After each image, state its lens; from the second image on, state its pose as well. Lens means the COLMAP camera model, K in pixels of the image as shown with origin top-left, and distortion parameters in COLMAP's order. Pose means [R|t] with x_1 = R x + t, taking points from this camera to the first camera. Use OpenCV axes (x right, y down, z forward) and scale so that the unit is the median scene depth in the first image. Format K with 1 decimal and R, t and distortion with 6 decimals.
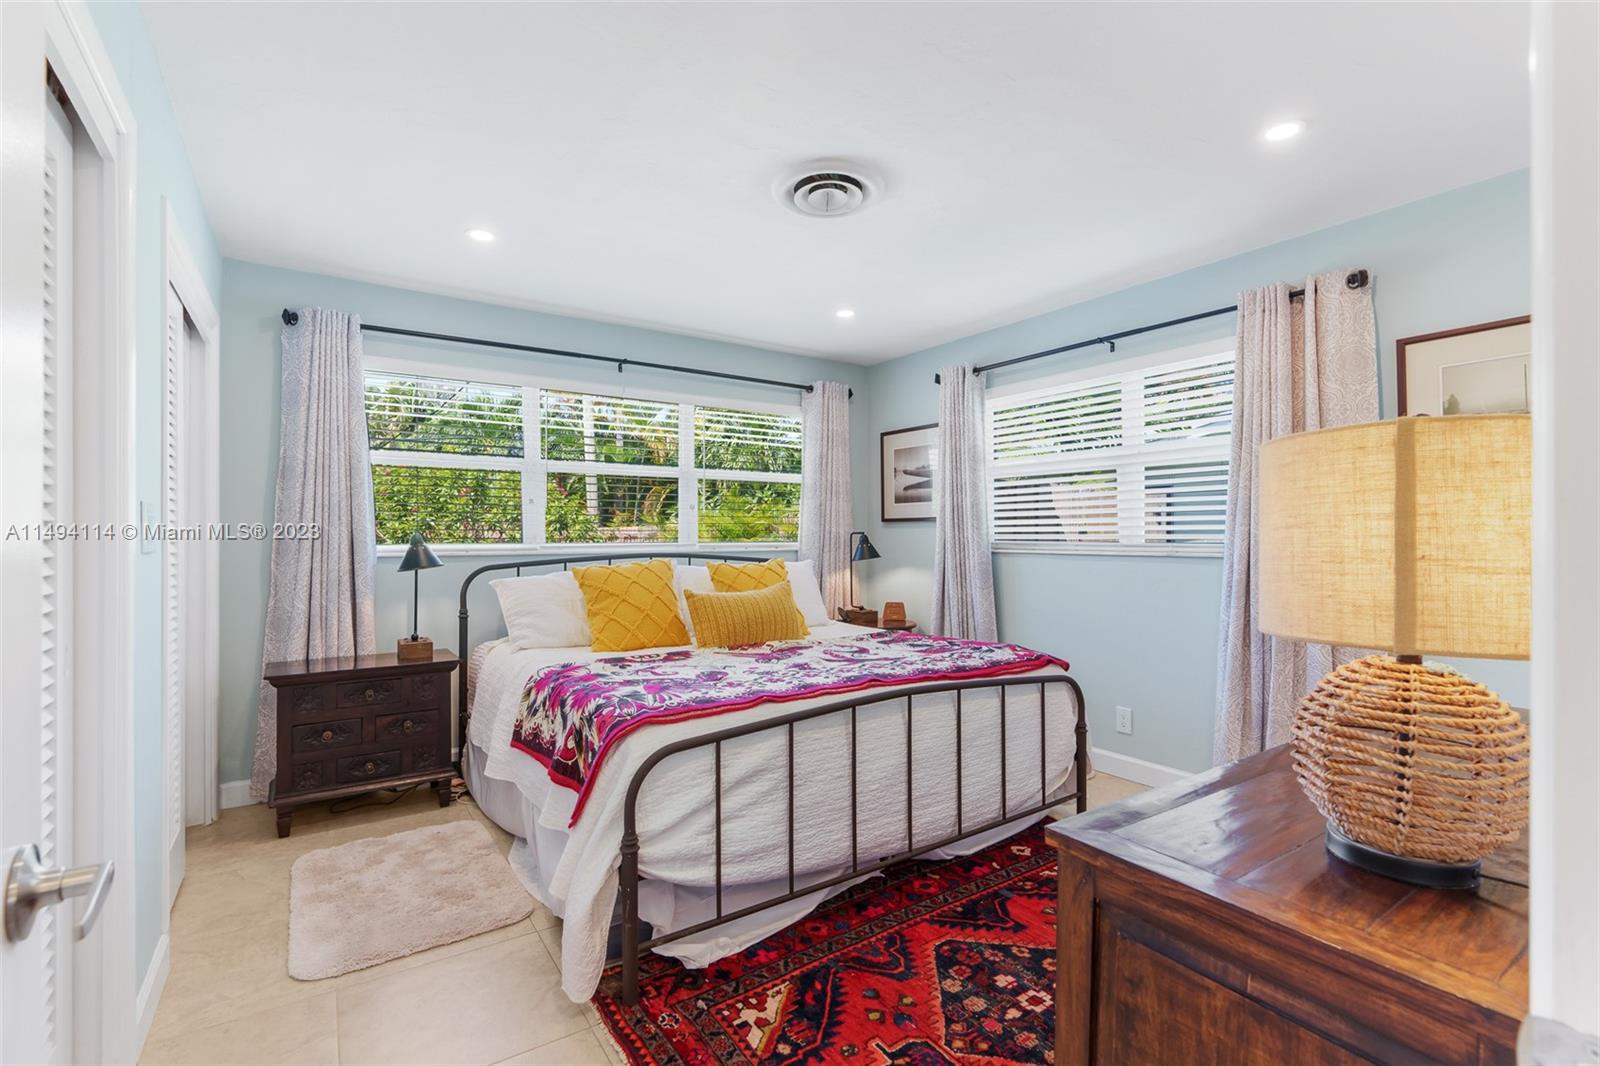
lens RADIAL K [[733.4, 0, 798.1], [0, 733.4, 533.6], [0, 0, 1]] dist [-0.002123, -0.000161]
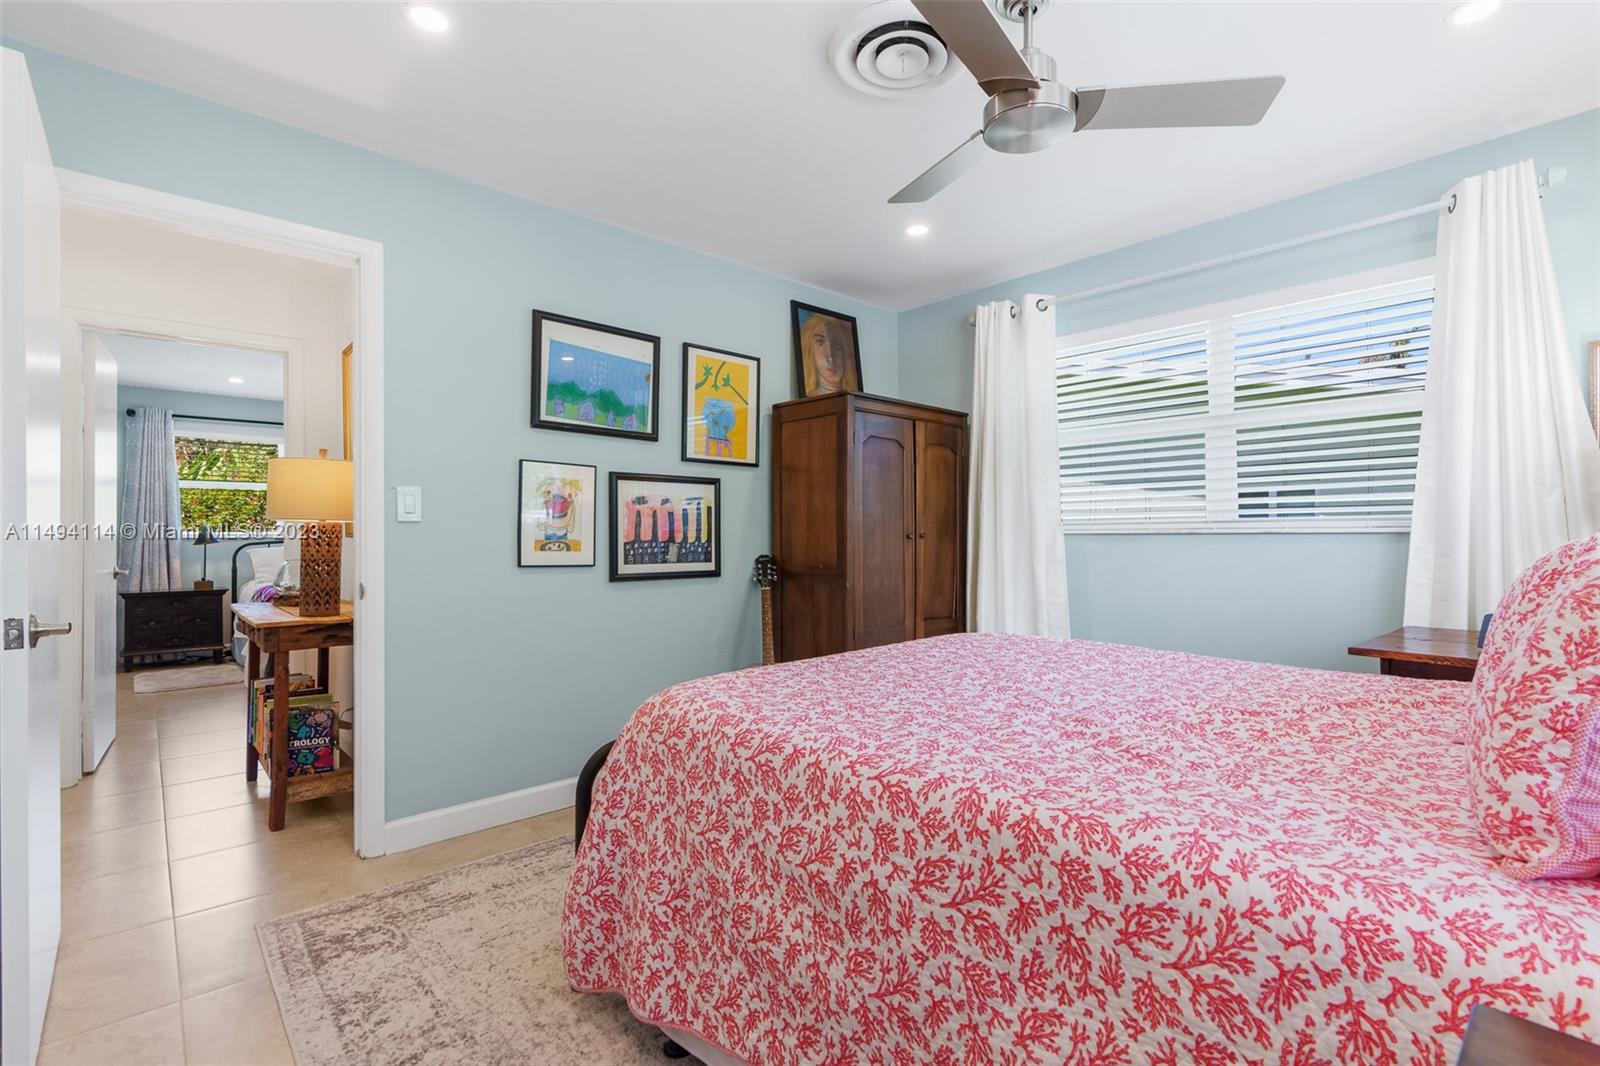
lens RADIAL K [[733.4, 0, 804.2], [0, 733.4, 531.7], [0, 0, 1]] dist [-0.002123, -0.000161]
pose [[0.988980, 0.000148, 0.148048, 0.761569], [-0.000365, 0.999999, 0.001443, 0.013538], [-0.148048, -0.001481, 0.988979, -1.149189]]
